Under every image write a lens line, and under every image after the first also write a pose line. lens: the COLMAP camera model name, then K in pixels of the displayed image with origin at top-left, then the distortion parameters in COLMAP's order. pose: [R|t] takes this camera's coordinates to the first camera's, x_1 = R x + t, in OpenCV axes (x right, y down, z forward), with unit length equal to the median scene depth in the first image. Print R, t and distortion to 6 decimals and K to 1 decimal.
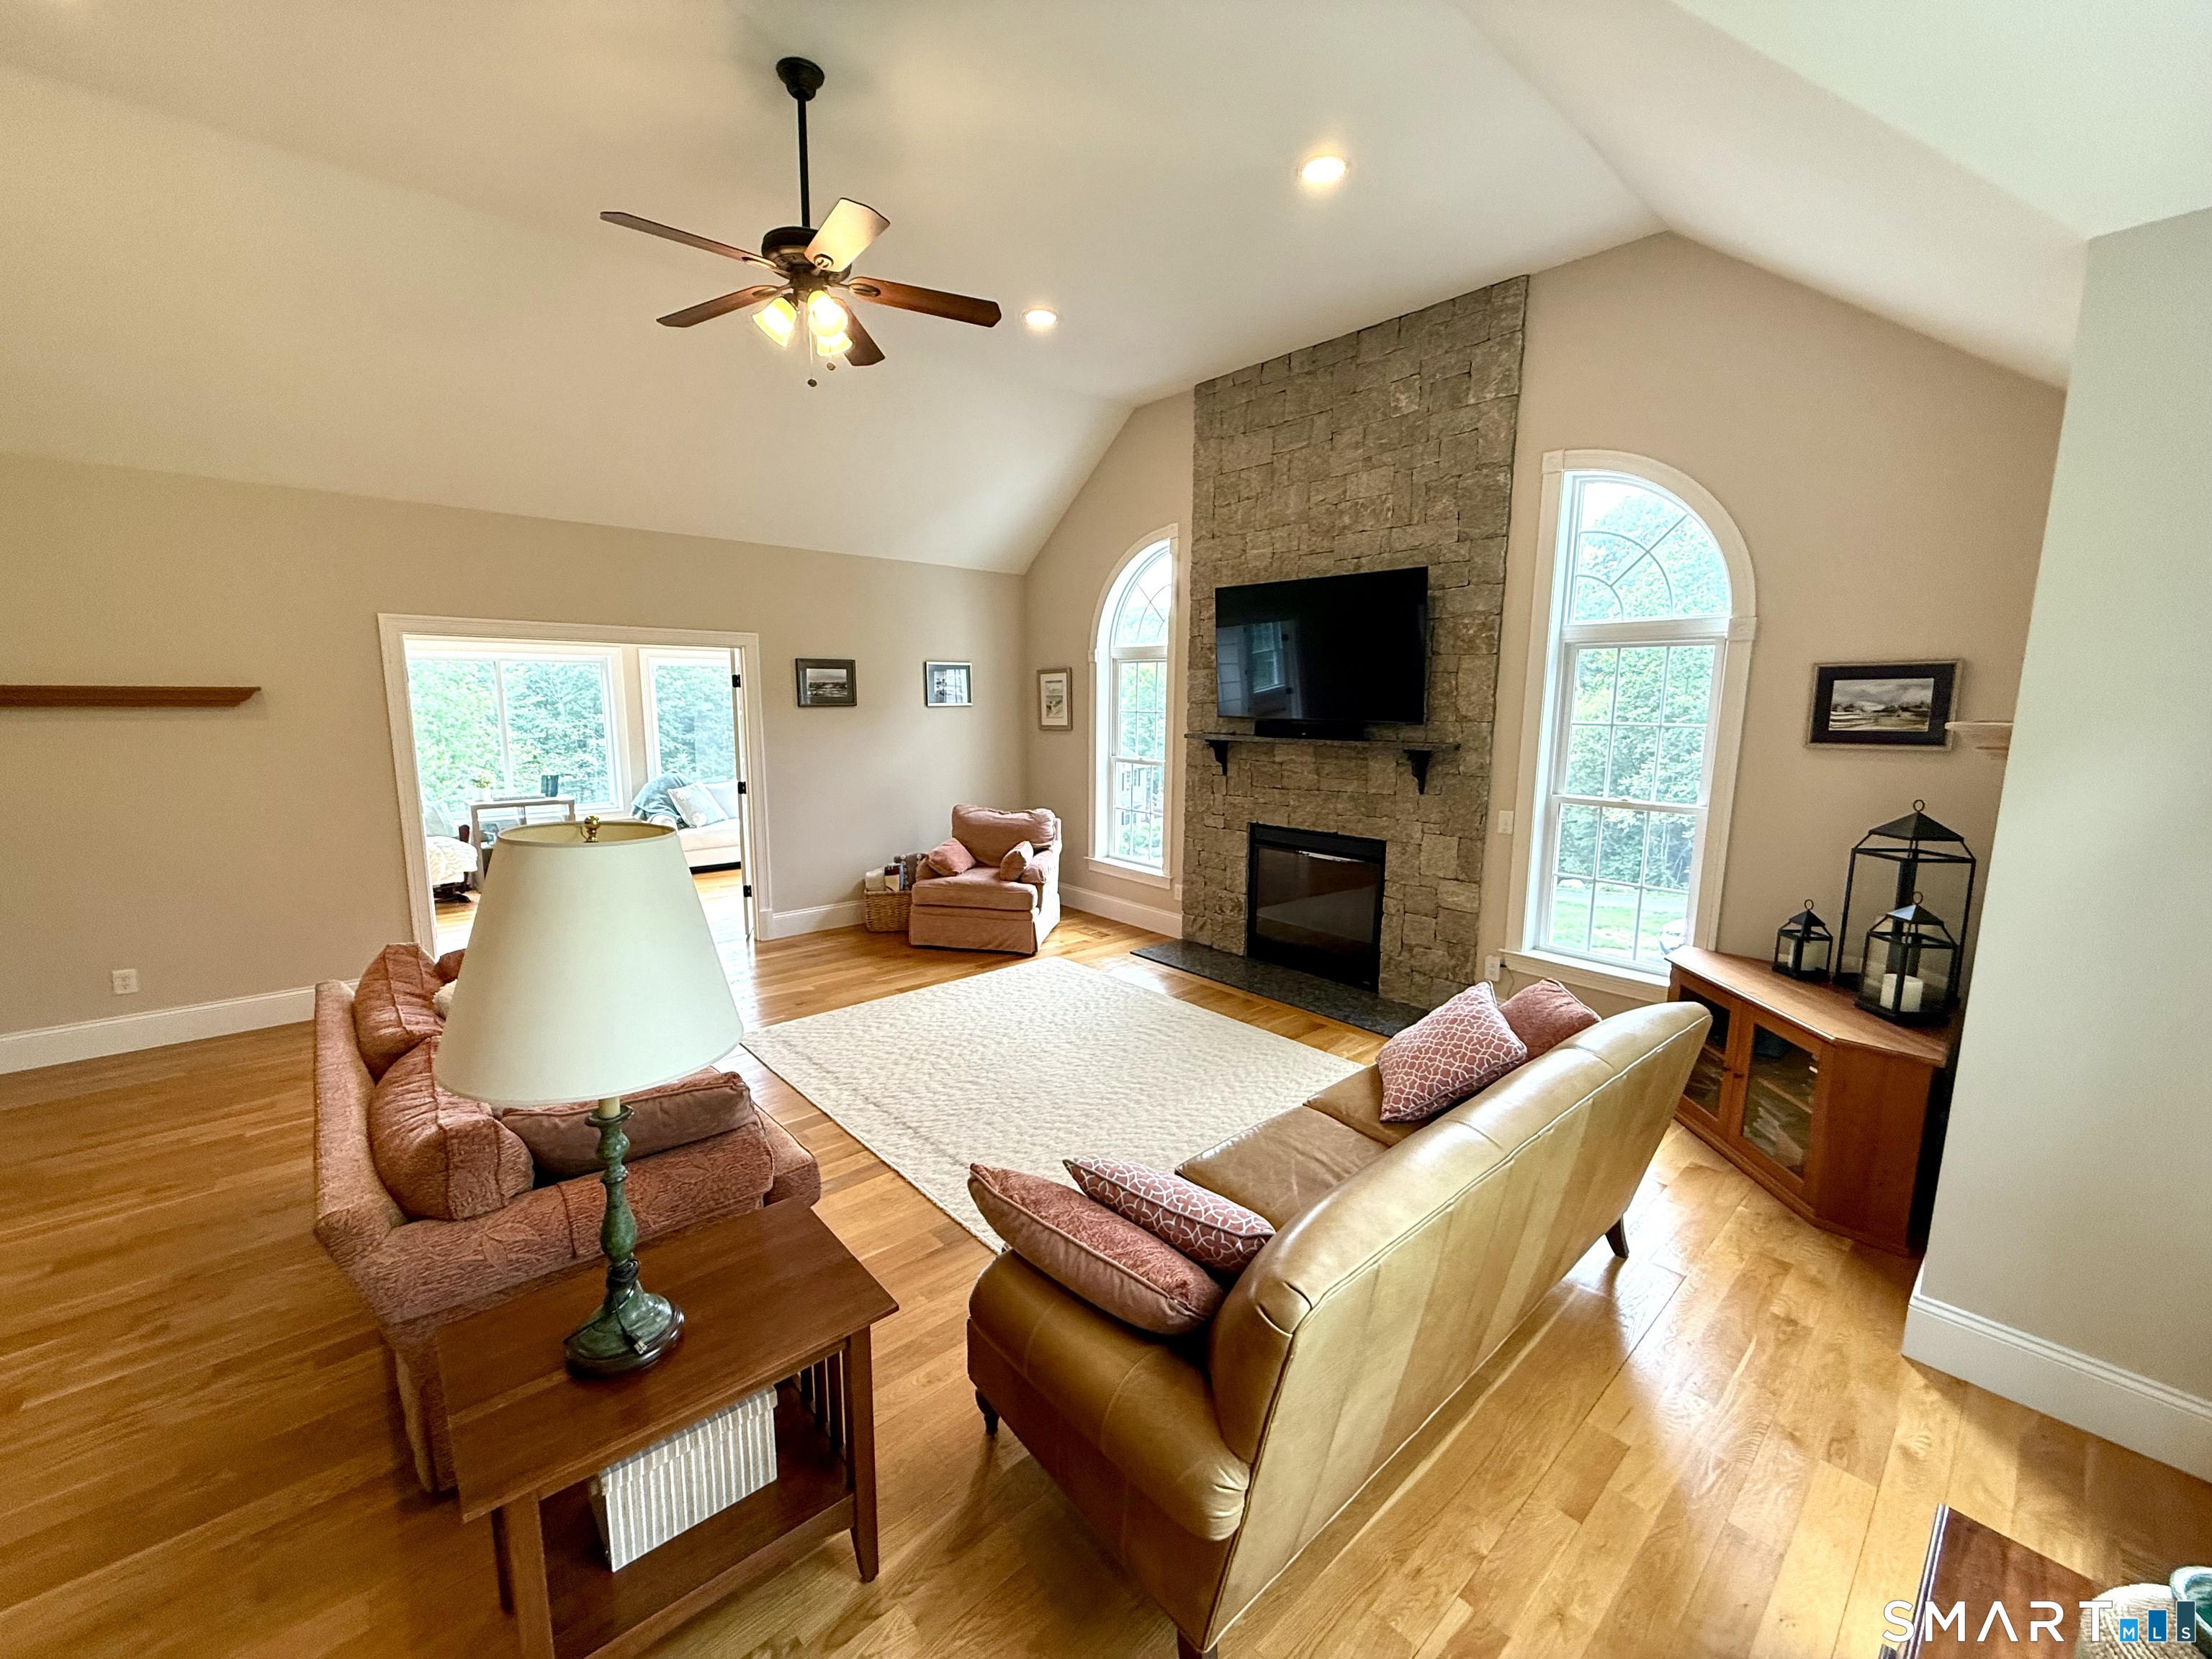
lens RADIAL K [[880.3, 0, 1100.6], [0, 880.3, 829.3], [0, 0, 1]] dist [-0.001635, -0.000362]
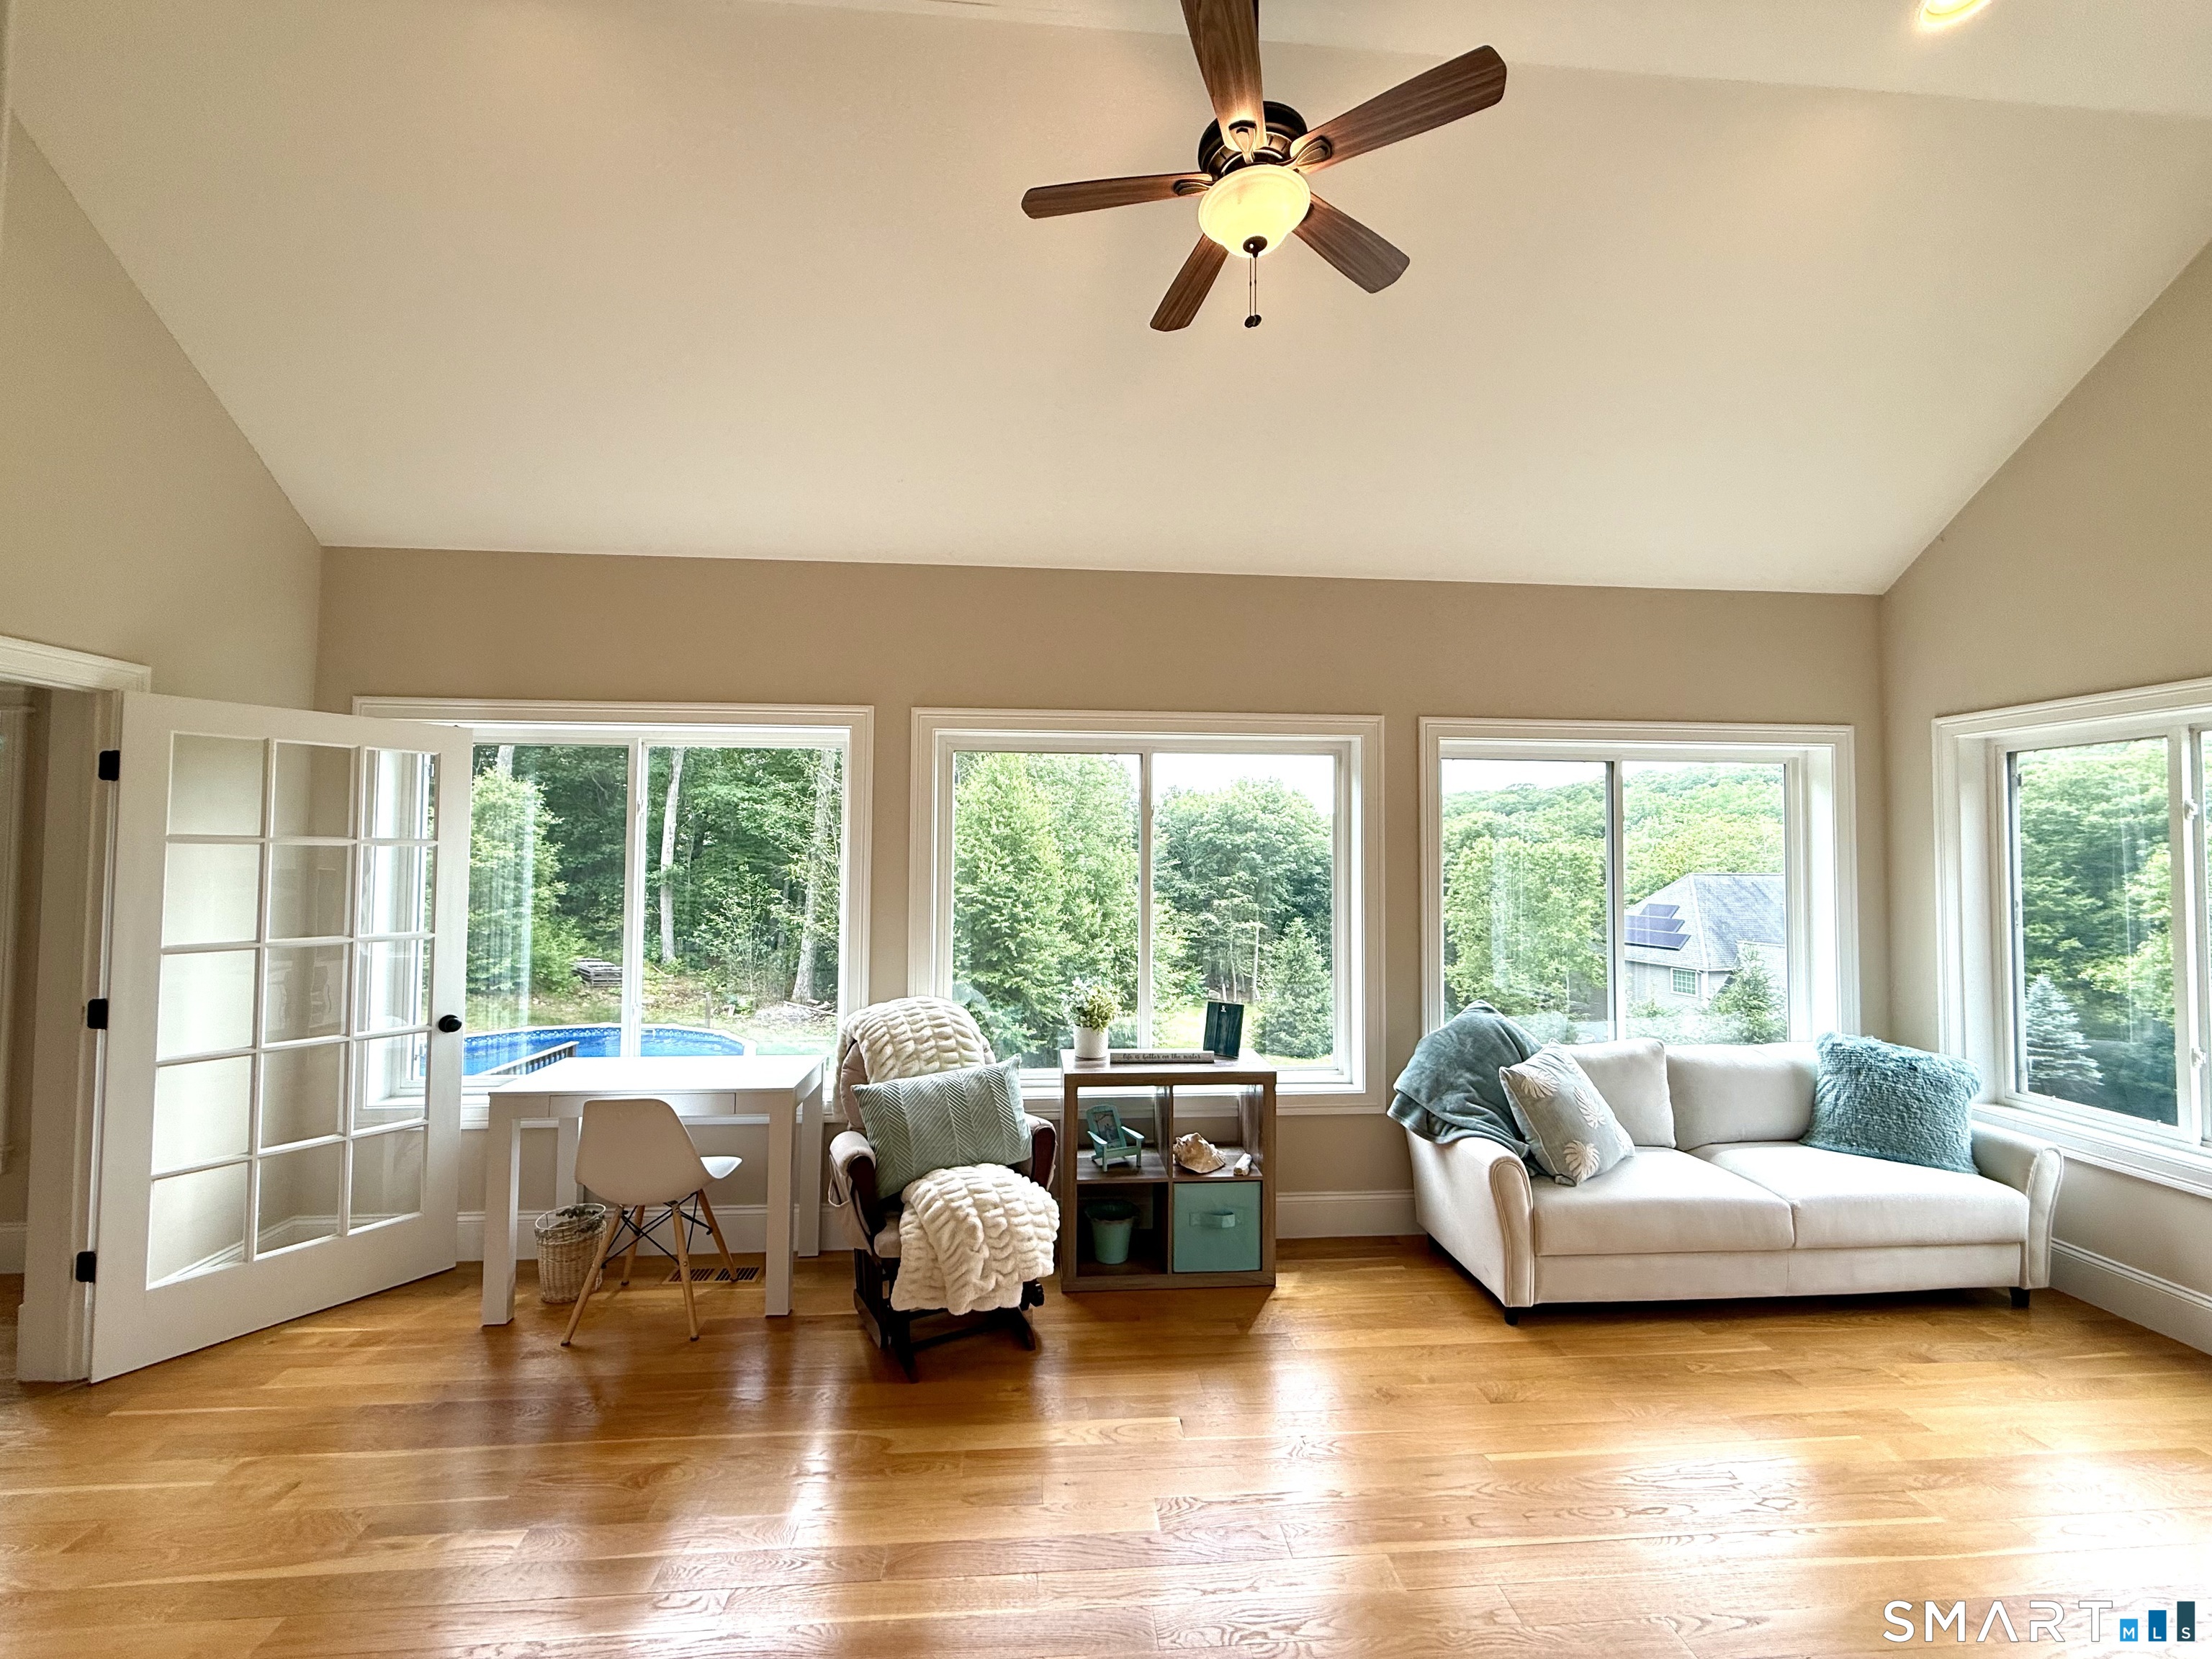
lens RADIAL K [[880.3, 0, 1100.6], [0, 880.3, 829.3], [0, 0, 1]] dist [-0.001635, -0.000362]
pose [[0.797657, -0.021128, -0.602741, -0.427151], [-0.091020, 0.983723, -0.154936, -0.075856], [0.596204, 0.178447, 0.782750, 0.630768]]
